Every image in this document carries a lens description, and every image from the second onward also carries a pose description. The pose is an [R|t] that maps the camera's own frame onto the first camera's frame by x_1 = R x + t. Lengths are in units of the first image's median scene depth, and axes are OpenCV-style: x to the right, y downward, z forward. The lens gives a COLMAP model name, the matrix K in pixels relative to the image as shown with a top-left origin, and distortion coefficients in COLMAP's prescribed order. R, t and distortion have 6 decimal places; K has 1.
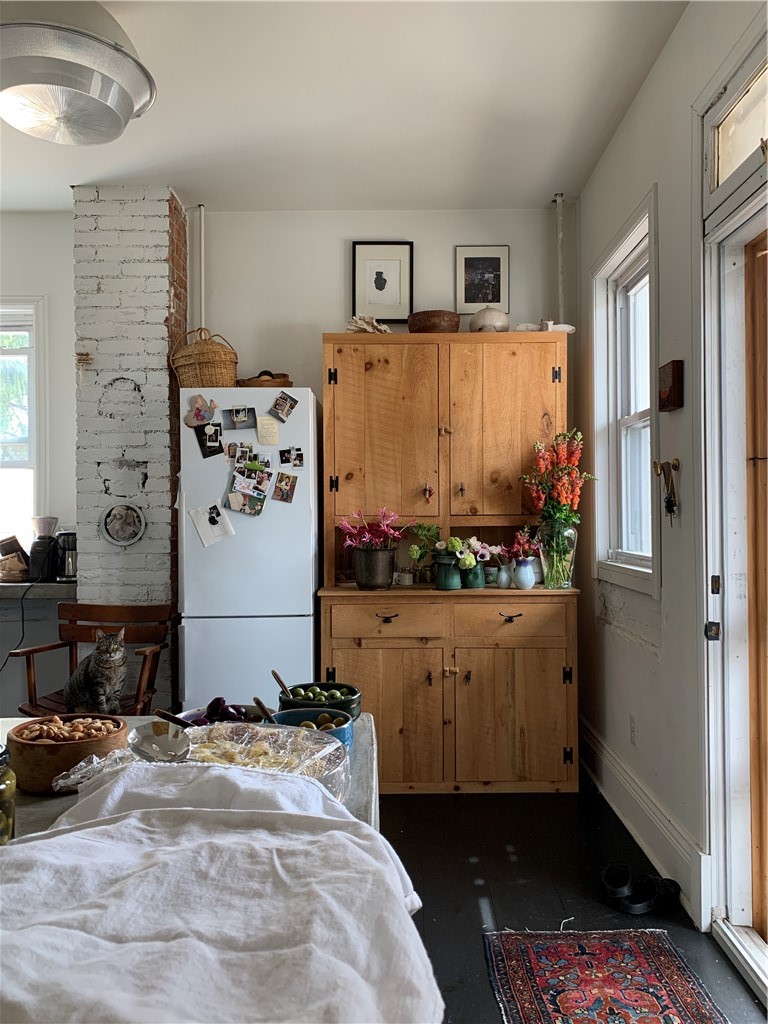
lens RADIAL K [[912.1, 0, 384.5], [0, 912.1, 512.9], [0, 0, 1]] dist [-0.001933, -0.000891]
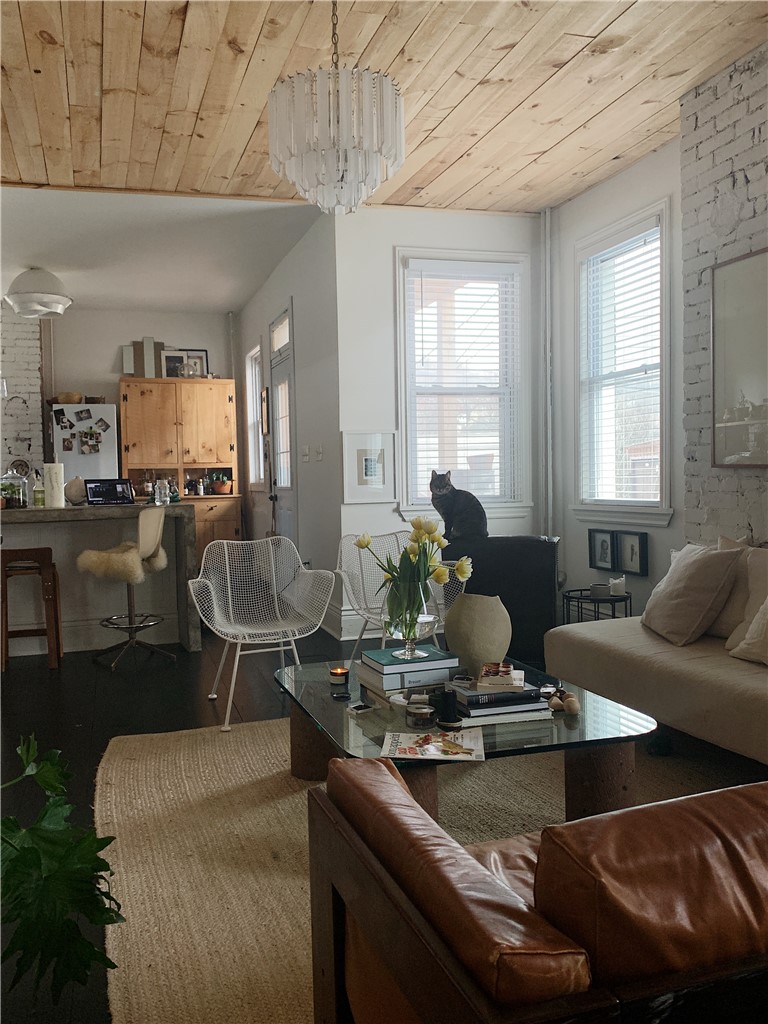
lens RADIAL K [[912.1, 0, 383.2], [0, 912.1, 511.0], [0, 0, 1]] dist [-0.001933, -0.000891]
pose [[0.947776, -0.027226, 0.317774, -0.169473], [0.007436, 0.997965, 0.063325, -0.017270], [-0.318851, -0.057655, 0.946050, -1.213036]]
